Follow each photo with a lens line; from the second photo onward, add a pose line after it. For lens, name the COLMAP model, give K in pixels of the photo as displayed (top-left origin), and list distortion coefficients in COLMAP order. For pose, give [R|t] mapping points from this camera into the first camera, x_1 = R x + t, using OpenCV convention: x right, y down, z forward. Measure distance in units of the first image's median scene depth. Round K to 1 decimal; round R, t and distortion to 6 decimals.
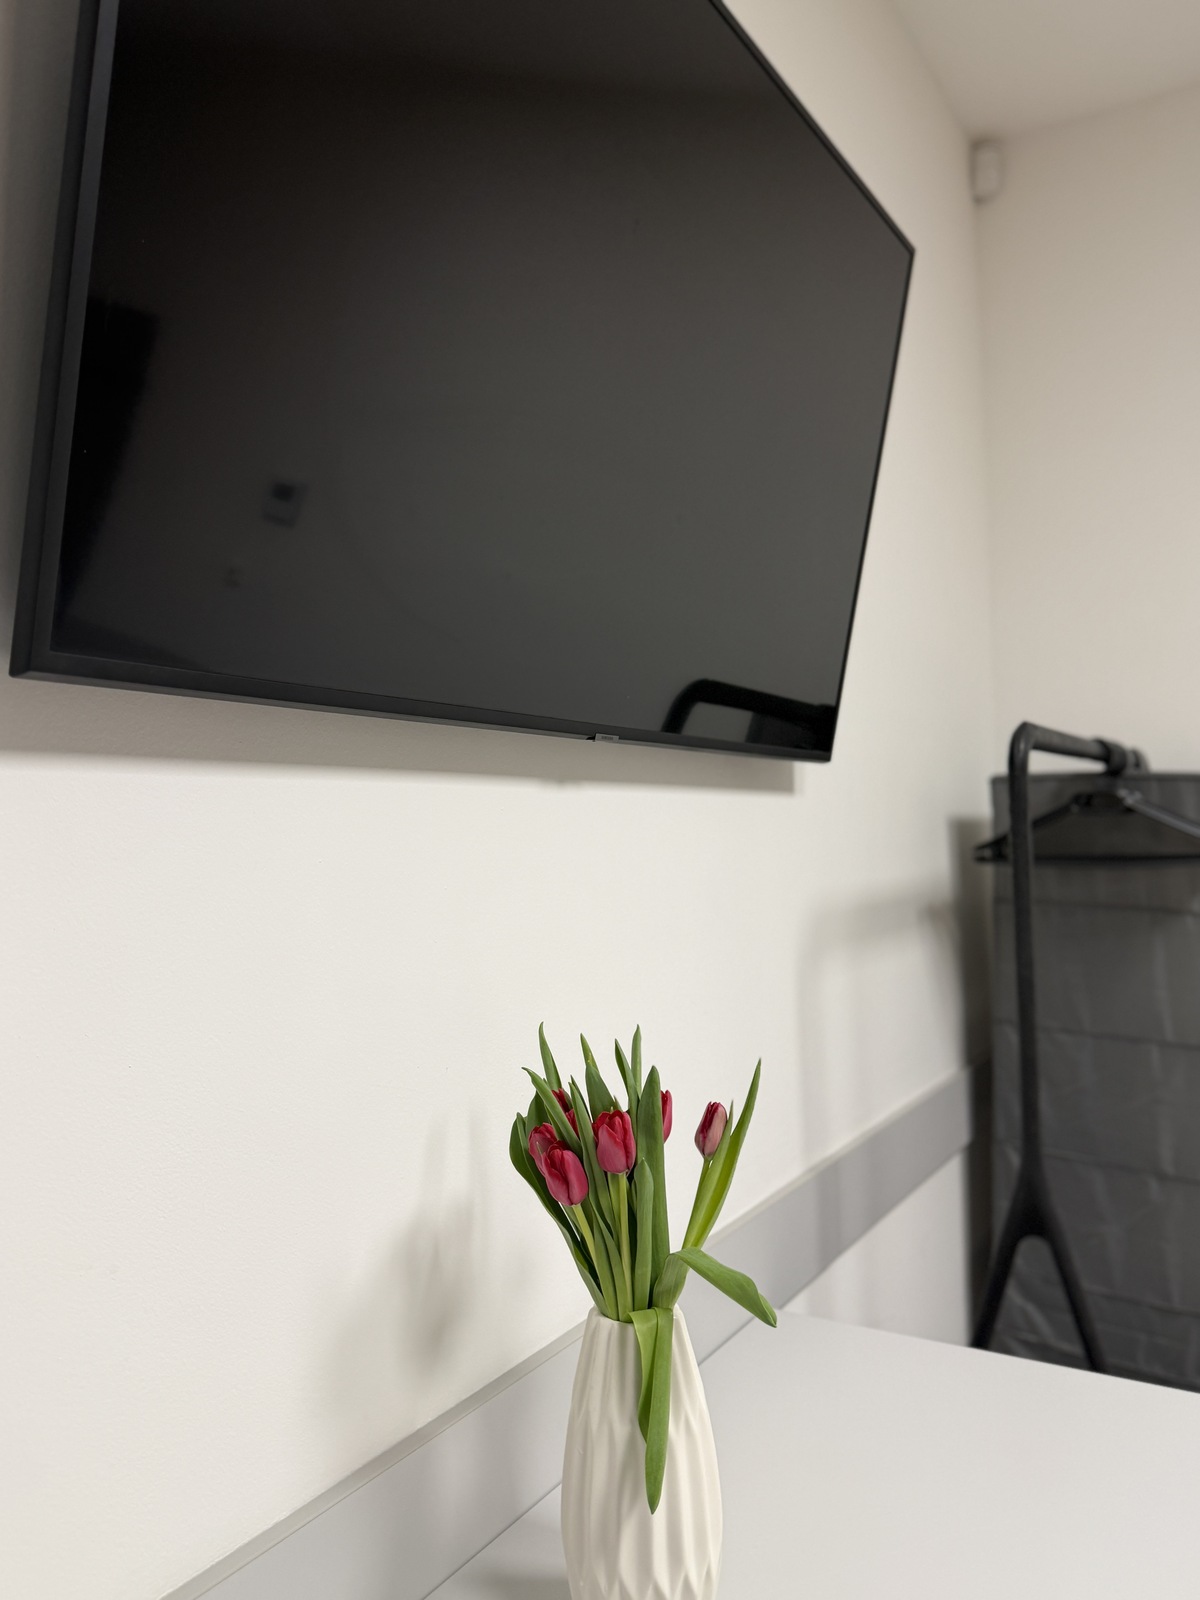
lens RADIAL K [[1248.8, 0, 603.0], [0, 1248.8, 792.7], [0, 0, 1]] dist [0.098414, 0.001045]
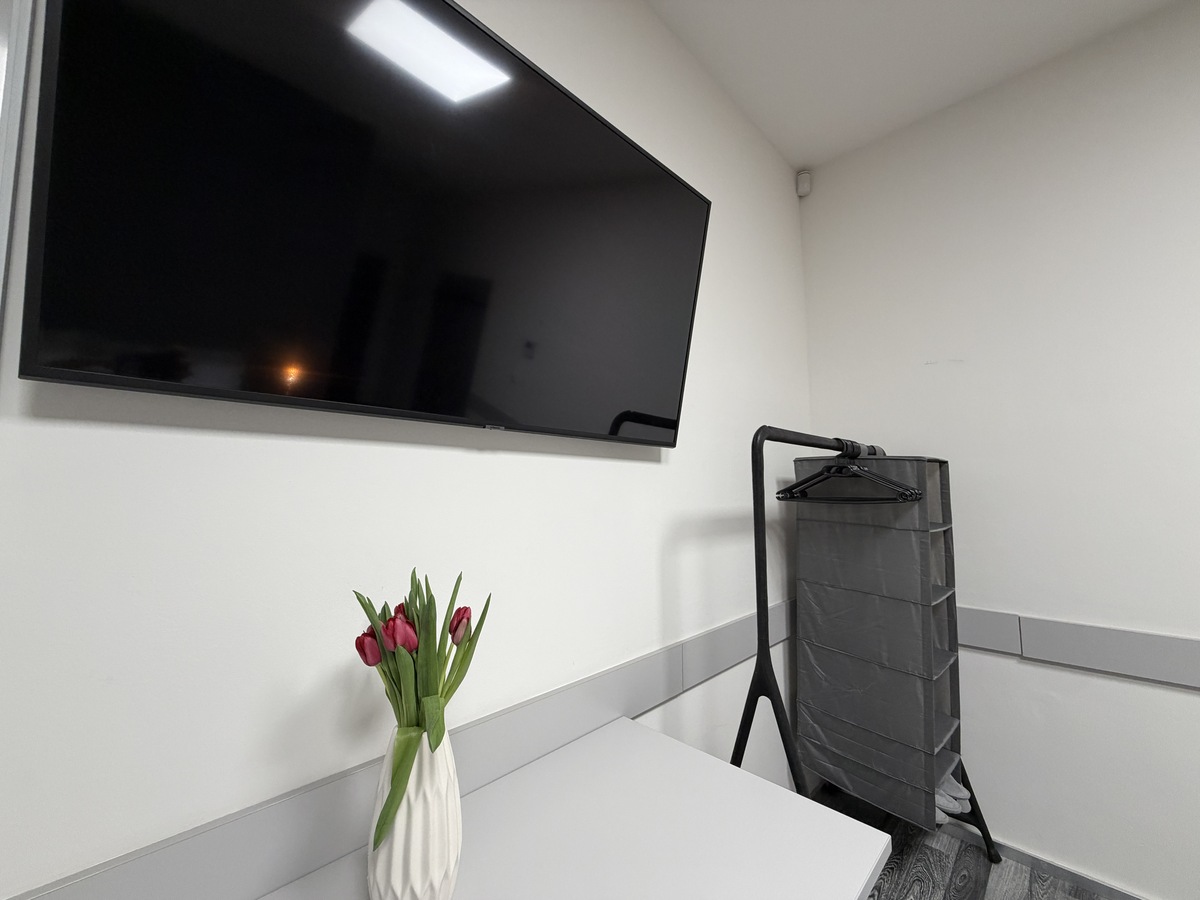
lens RADIAL K [[483.5, 0, 600.0], [0, 483.5, 450.0], [0, 0, 1]] dist [0.047468, -0.000097]
pose [[0.968868, -0.001080, -0.247577, 0.241335], [-0.011805, 0.998652, -0.050552, 0.020150], [0.247298, 0.051900, 0.967549, 0.182132]]
